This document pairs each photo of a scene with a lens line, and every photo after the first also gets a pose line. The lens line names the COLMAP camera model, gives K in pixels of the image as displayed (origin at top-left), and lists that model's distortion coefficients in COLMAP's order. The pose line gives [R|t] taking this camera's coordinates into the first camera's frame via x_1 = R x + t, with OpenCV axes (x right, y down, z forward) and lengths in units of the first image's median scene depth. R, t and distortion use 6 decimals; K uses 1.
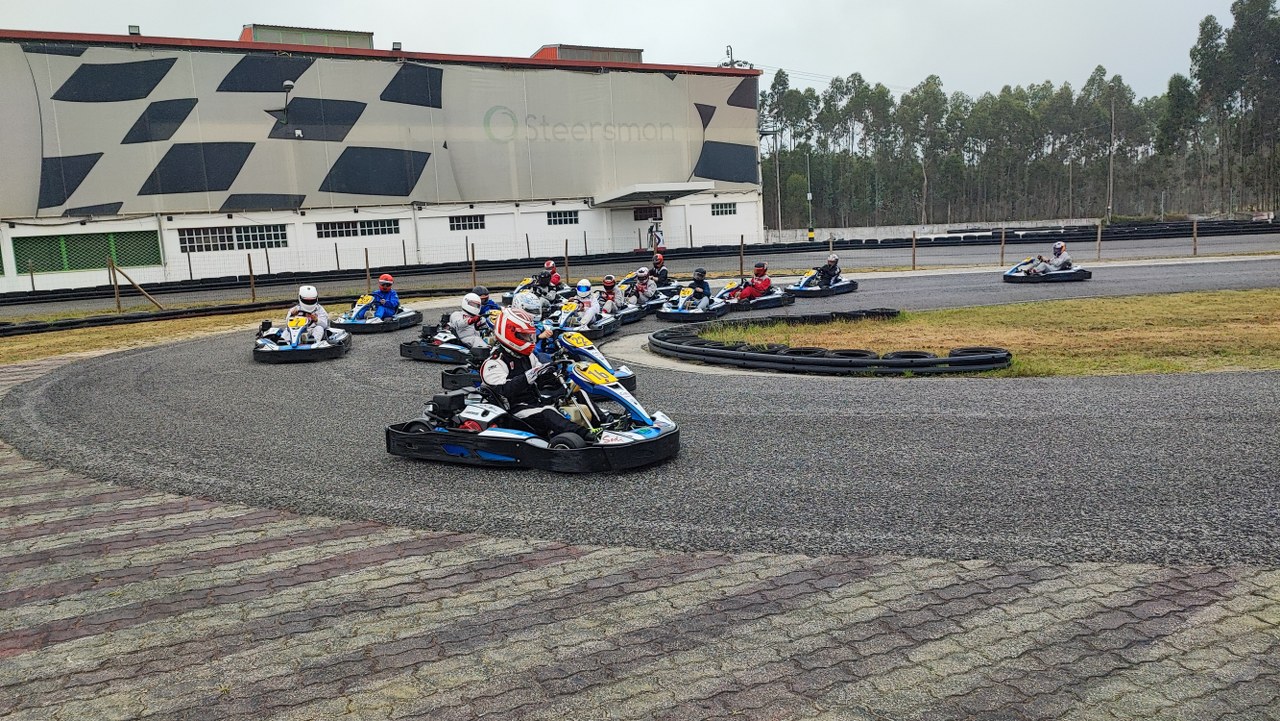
lens RADIAL K [[790.6, 0, 556.2], [0, 790.6, 318.2], [0, 0, 1]] dist [0.026680, -0.015777]
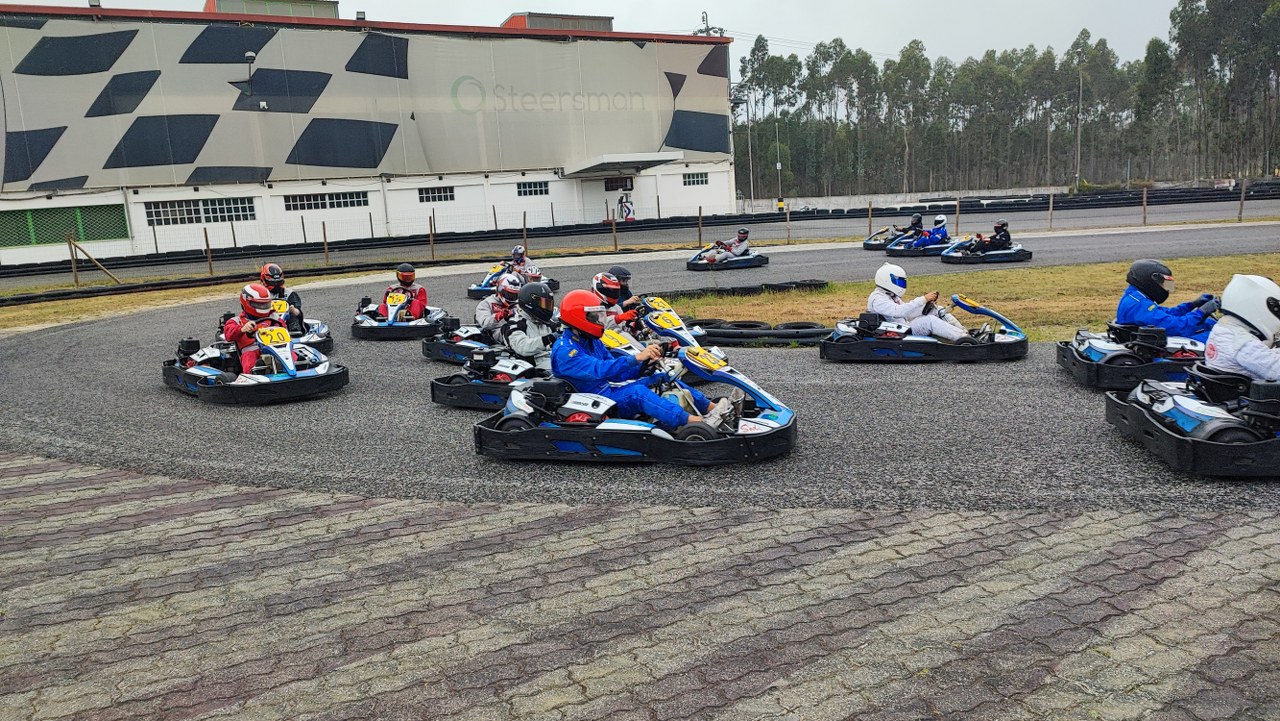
lens RADIAL K [[838.1, 0, 638.9], [0, 838.1, 319.9], [0, 0, 1]] dist [0.034749, -0.027679]
pose [[0.999966, -0.005007, -0.006568, 0.152717], [0.005274, 0.999134, 0.041280, -0.004941], [0.006355, -0.041314, 0.999126, -0.066367]]
